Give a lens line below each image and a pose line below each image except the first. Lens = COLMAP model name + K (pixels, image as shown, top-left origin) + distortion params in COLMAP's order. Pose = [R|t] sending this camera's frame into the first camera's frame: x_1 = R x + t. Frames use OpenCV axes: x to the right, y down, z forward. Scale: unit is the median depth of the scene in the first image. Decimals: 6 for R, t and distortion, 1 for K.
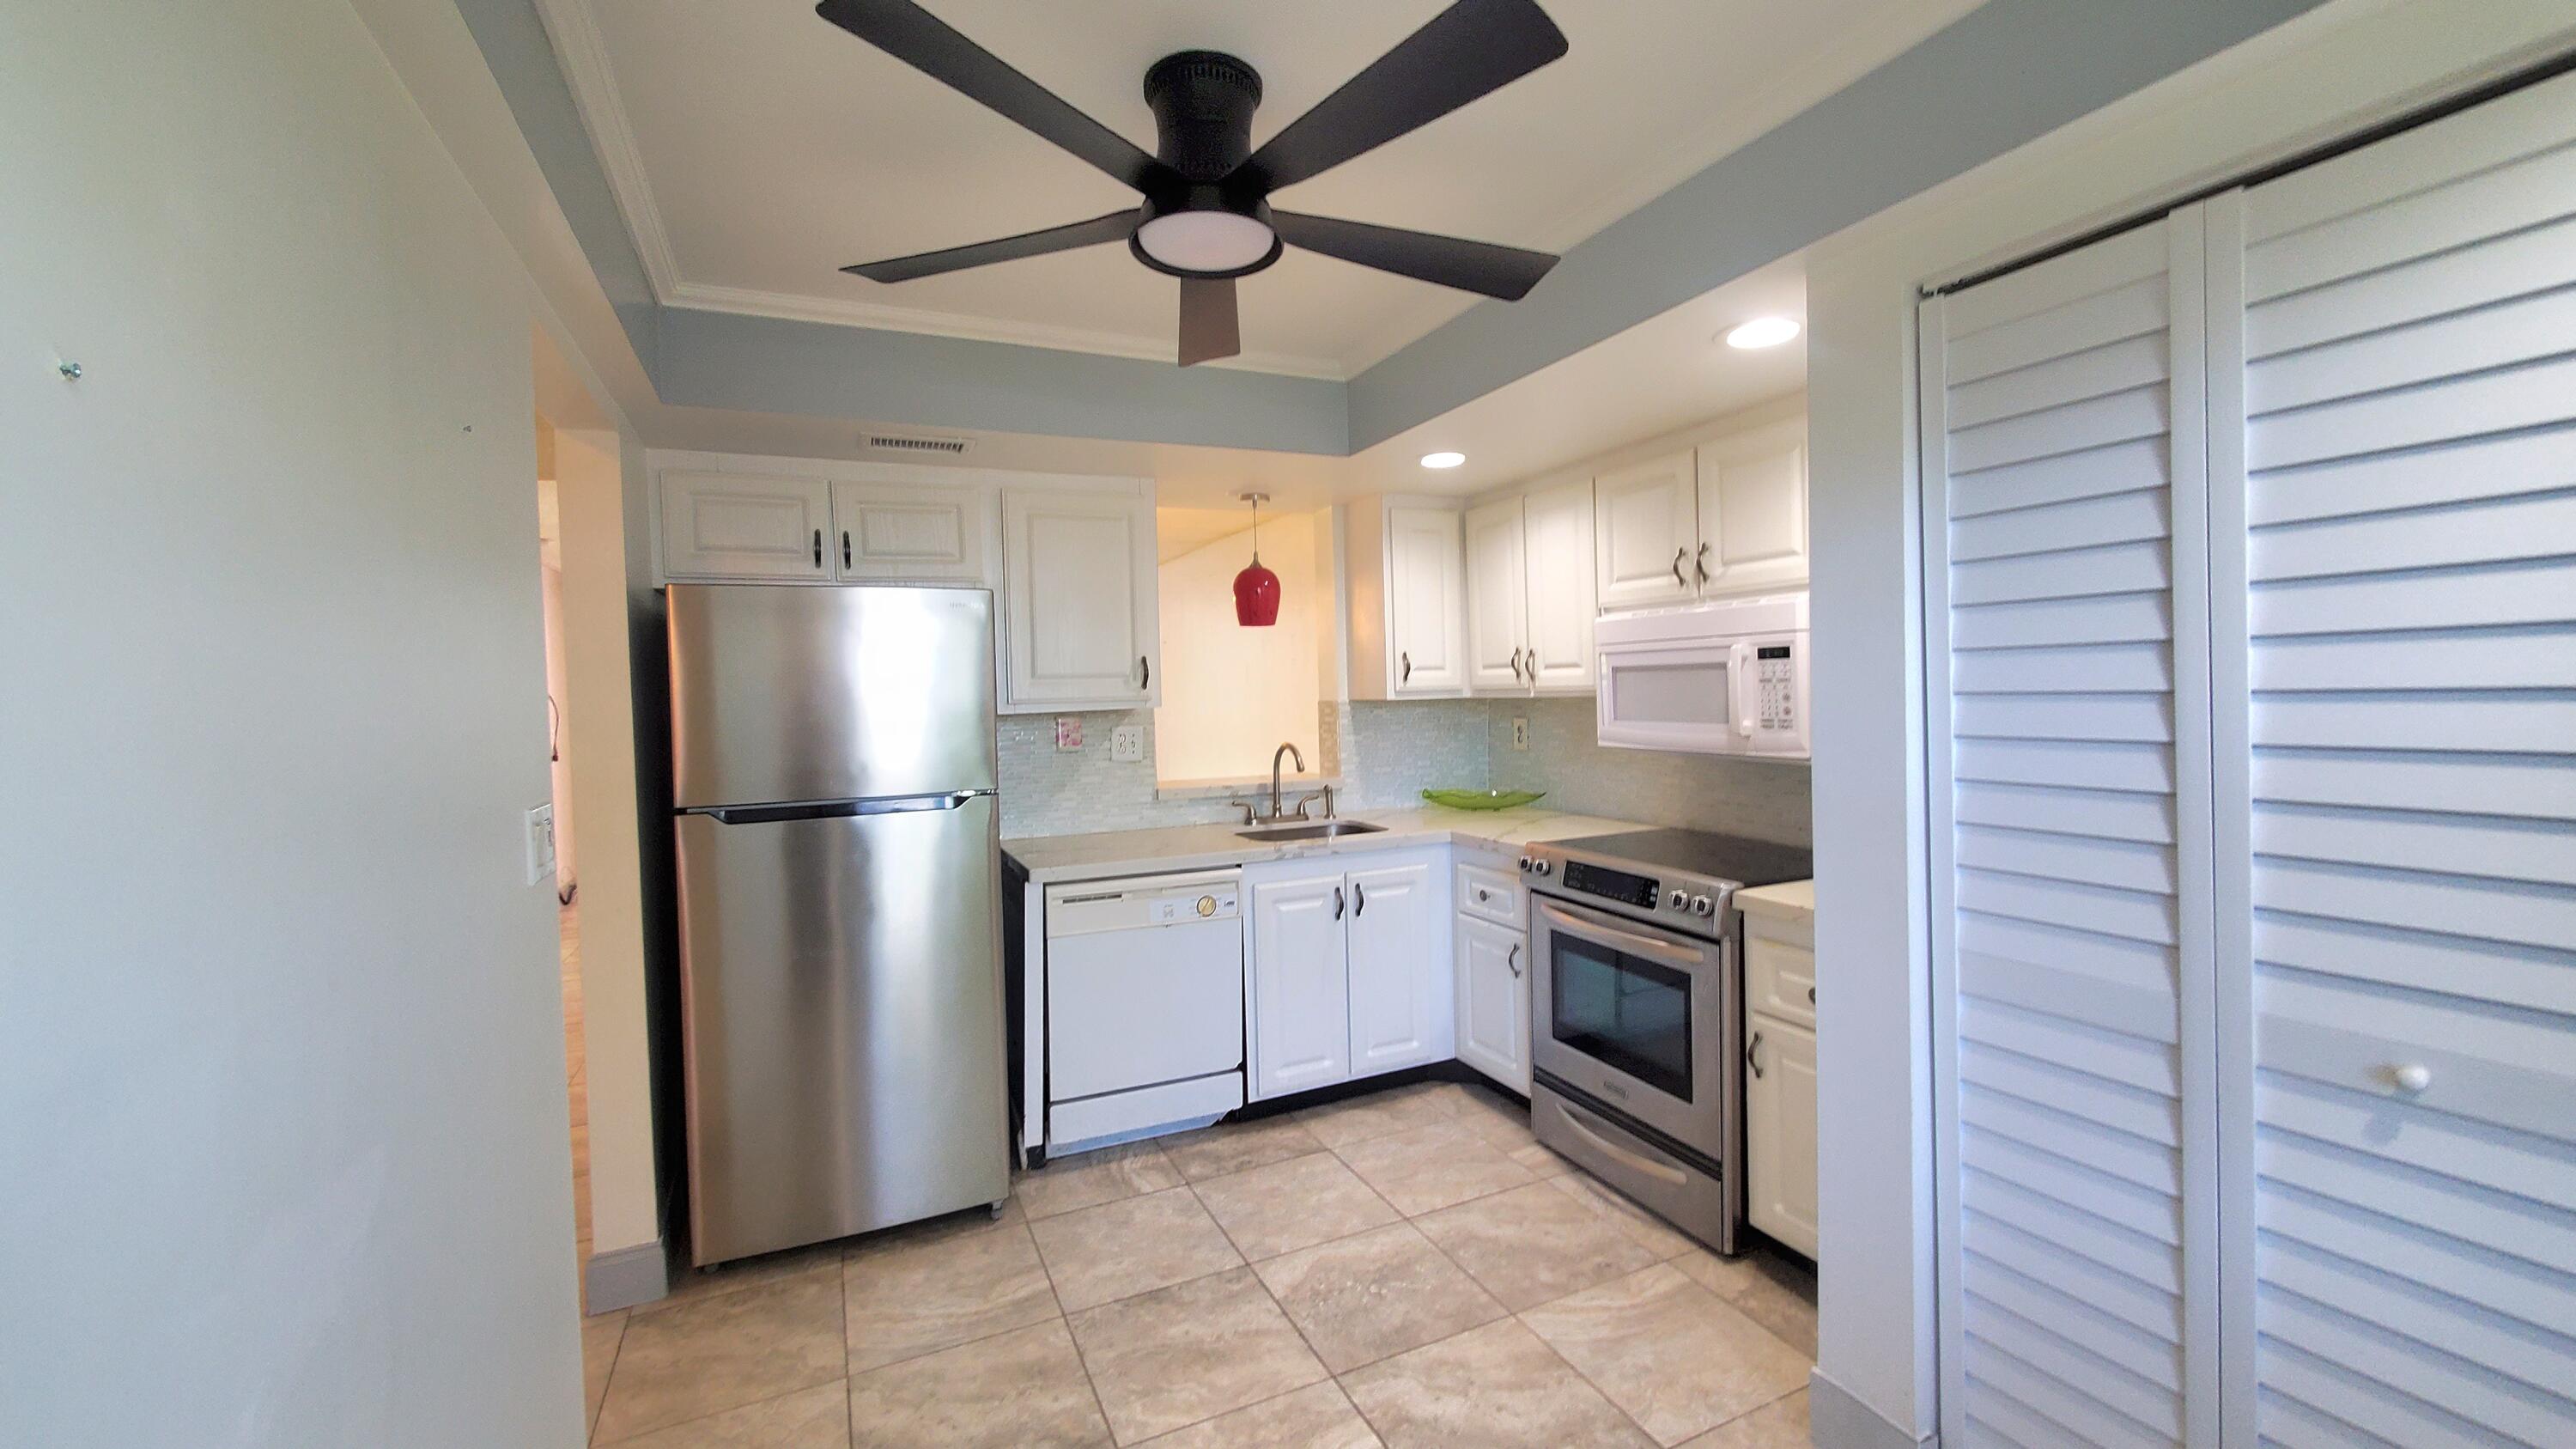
lens RADIAL K [[1021.7, 0, 1287.1], [0, 1021.7, 711.2], [0, 0, 1]] dist [0.005705, -0.001884]
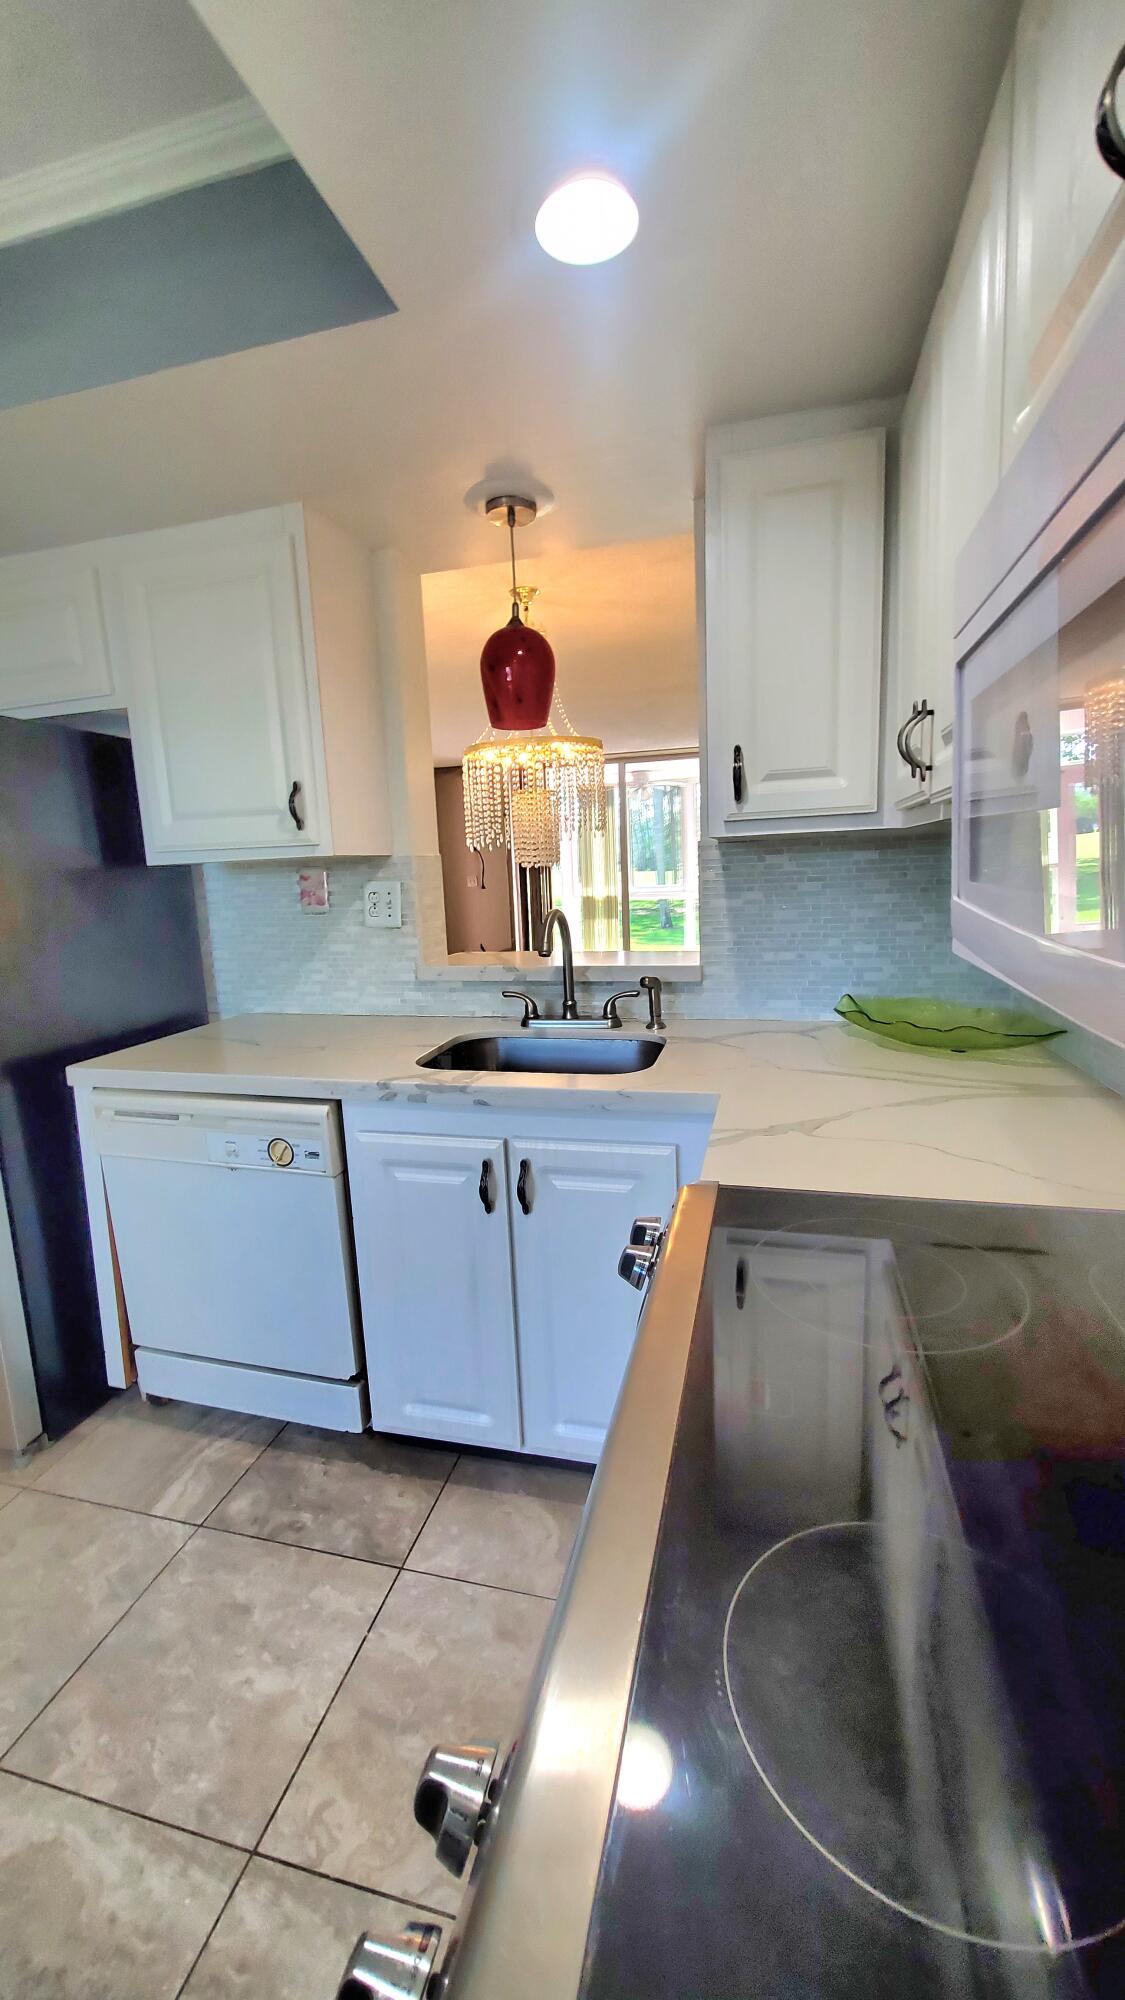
lens RADIAL K [[793.1, 0, 552.4], [0, 793.1, 1000.2], [0, 0, 1]] dist [0.005705, -0.001884]
pose [[0.767763, 0.103637, -0.632297, 0.399759], [0.006509, 0.985520, 0.169436, 0.003263], [0.640701, -0.134203, 0.755971, 0.766004]]
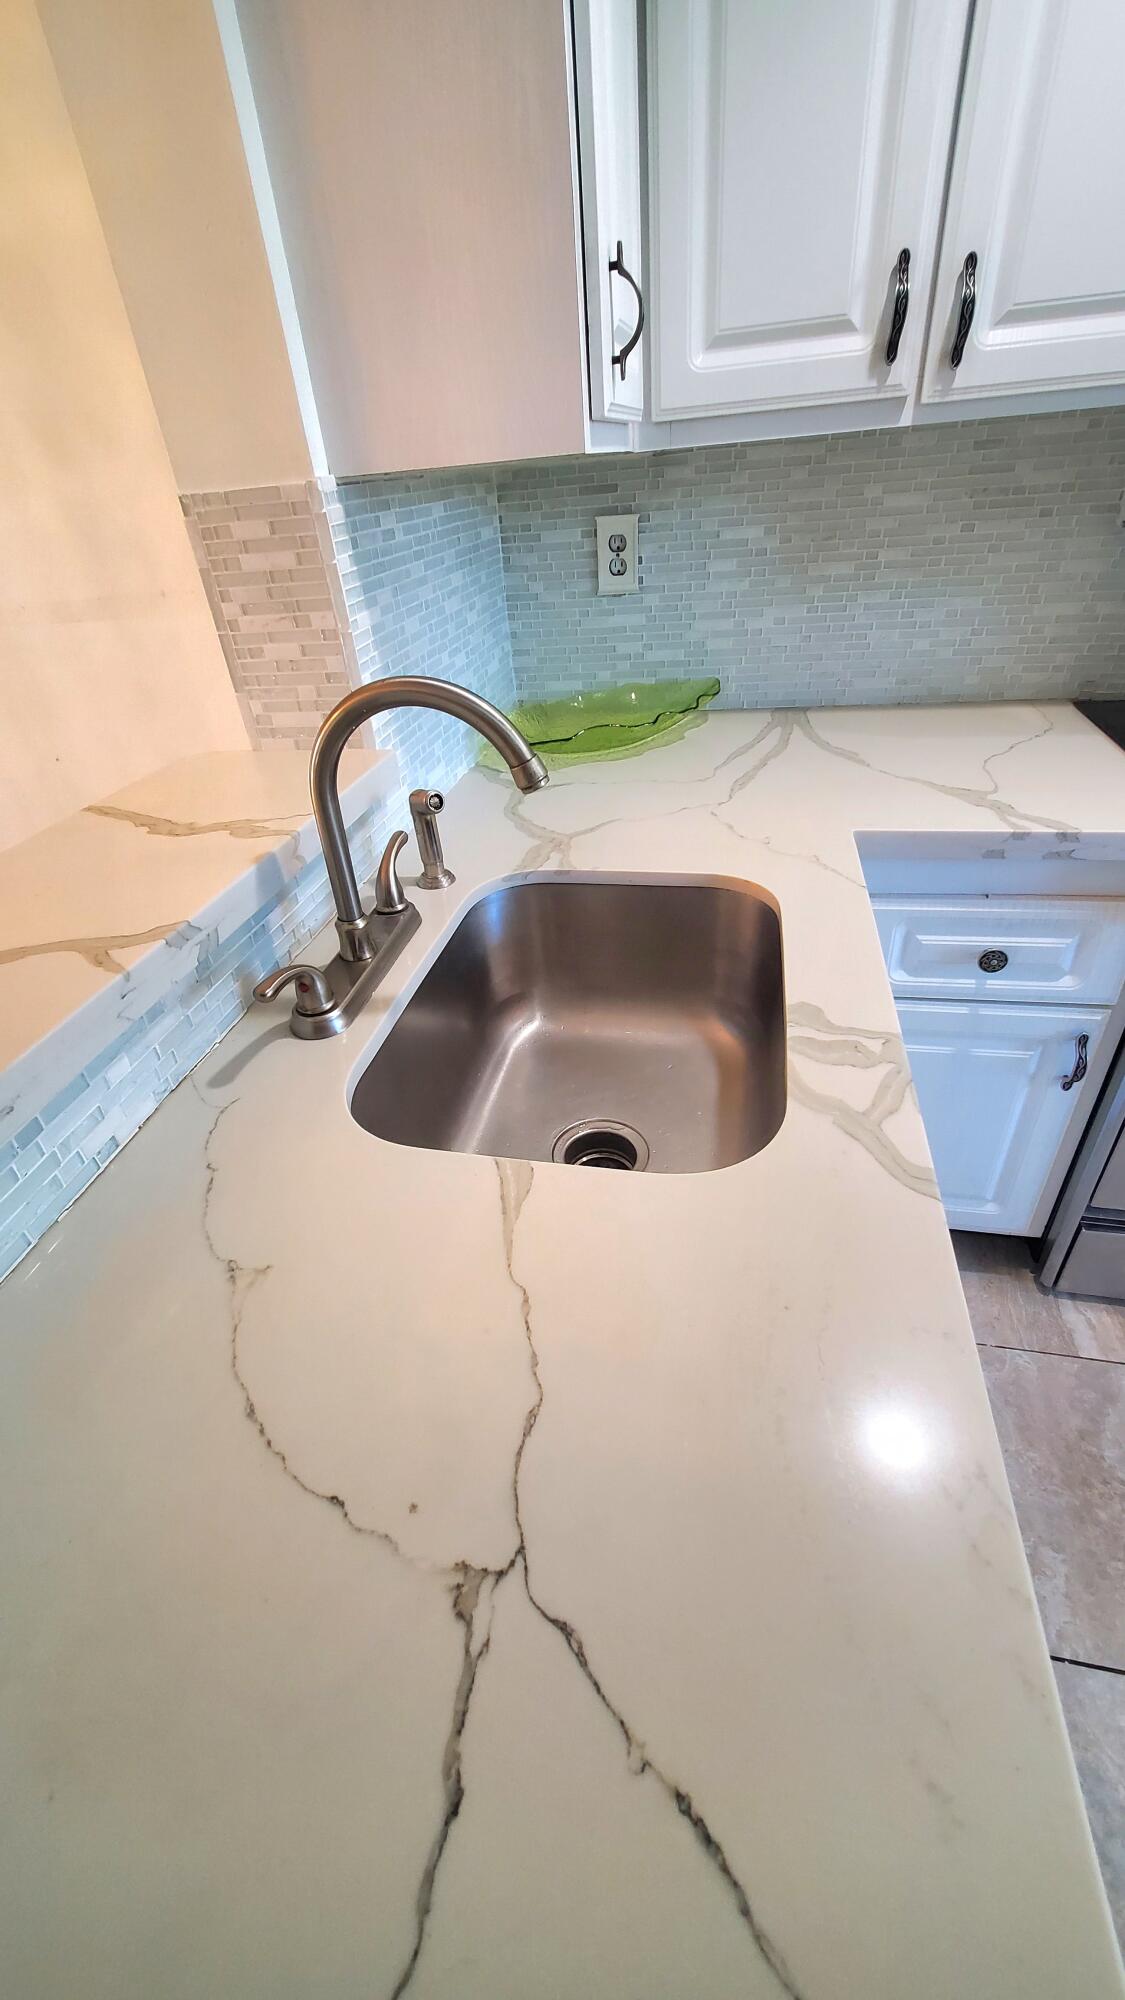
lens RADIAL K [[793.1, 0, 559.1], [0, 793.1, 1001.1], [0, 0, 1]] dist [0.005705, -0.001884]
pose [[0.597216, -0.466239, 0.652652, -0.165269], [0.079444, 0.844082, 0.530296, -0.000069], [-0.798136, -0.264852, 0.541140, 1.064445]]
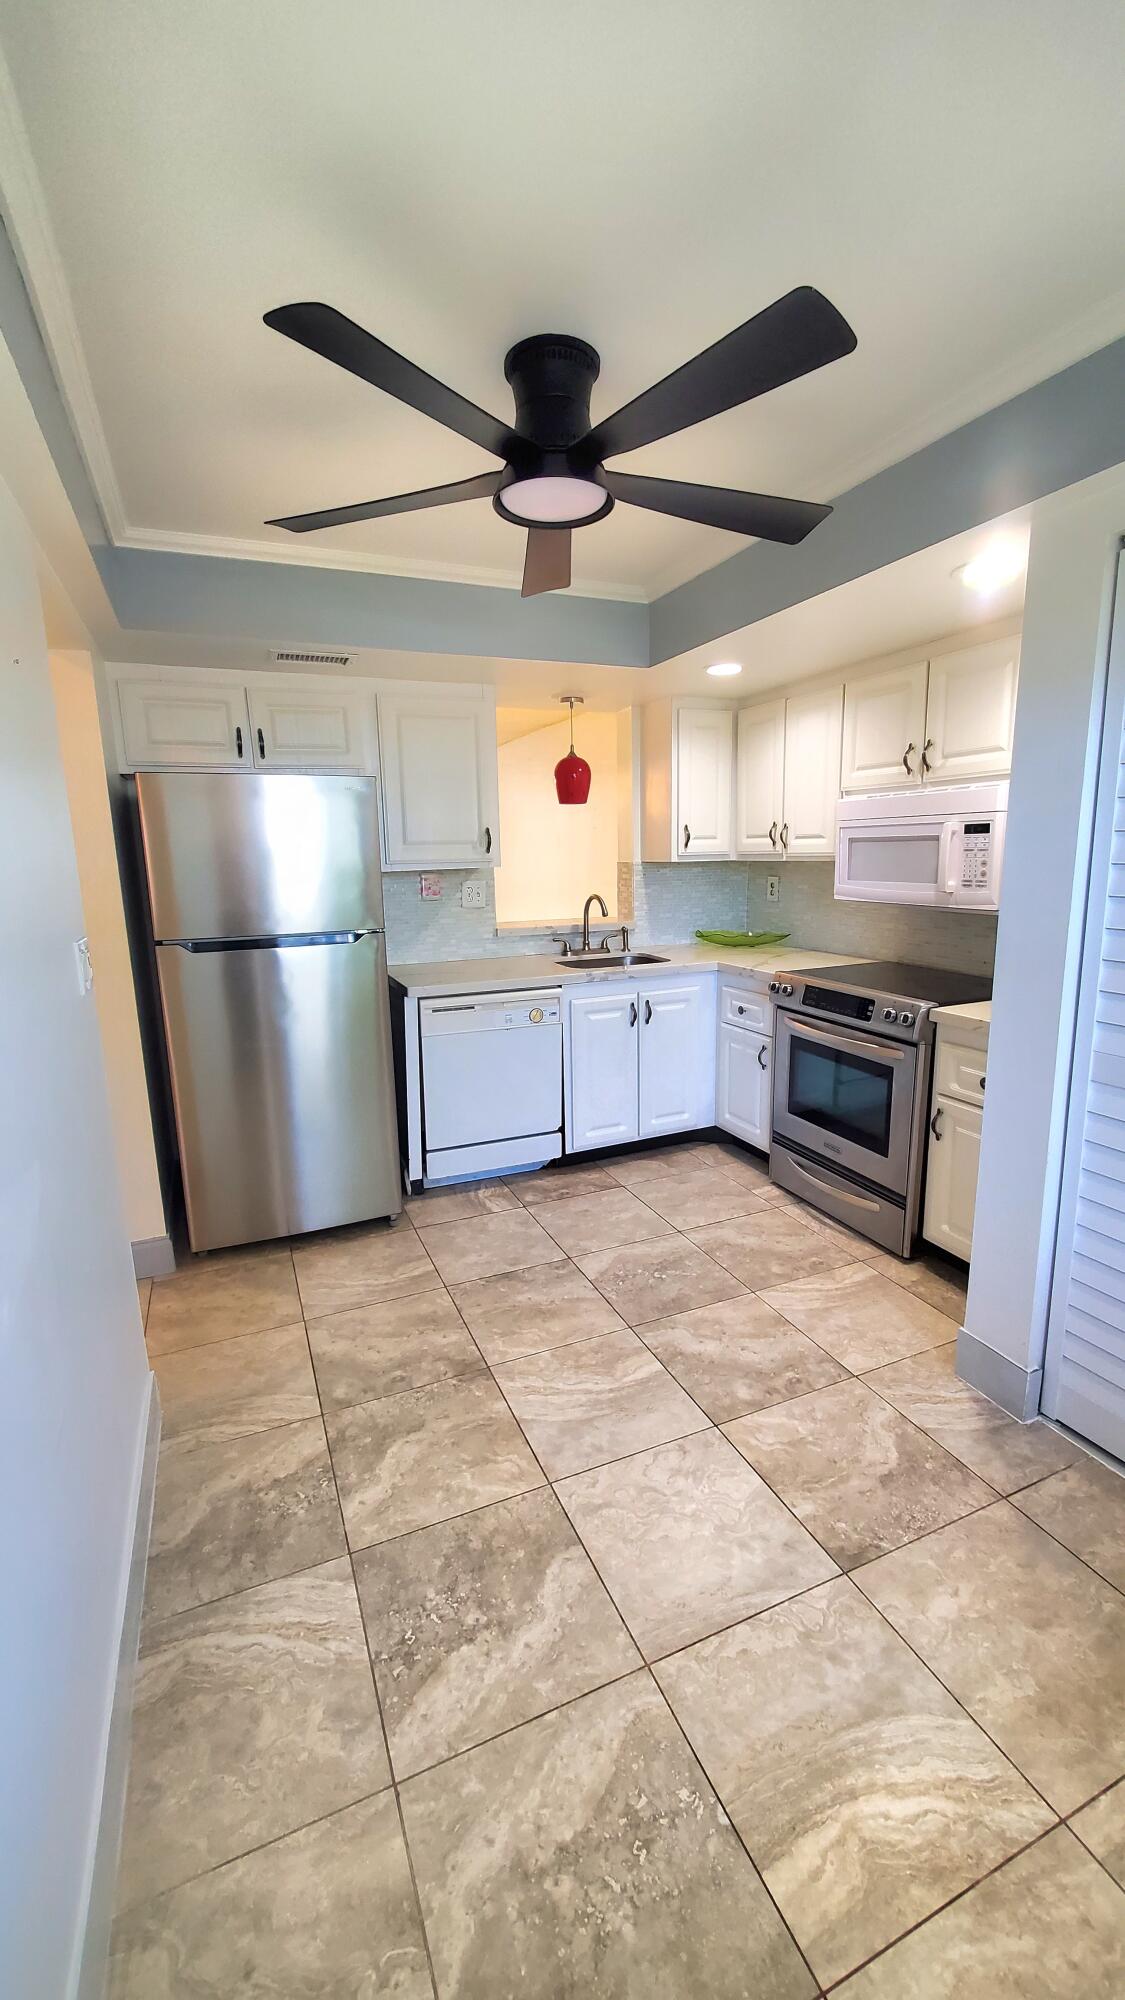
lens RADIAL K [[793.1, 0, 554.9], [0, 793.1, 996.2], [0, 0, 1]] dist [0.005705, -0.001884]
pose [[0.999471, 0.010633, -0.030744, -0.023354], [-0.005524, 0.986822, 0.161714, -0.006060], [0.032058, -0.161459, 0.986359, -0.040989]]
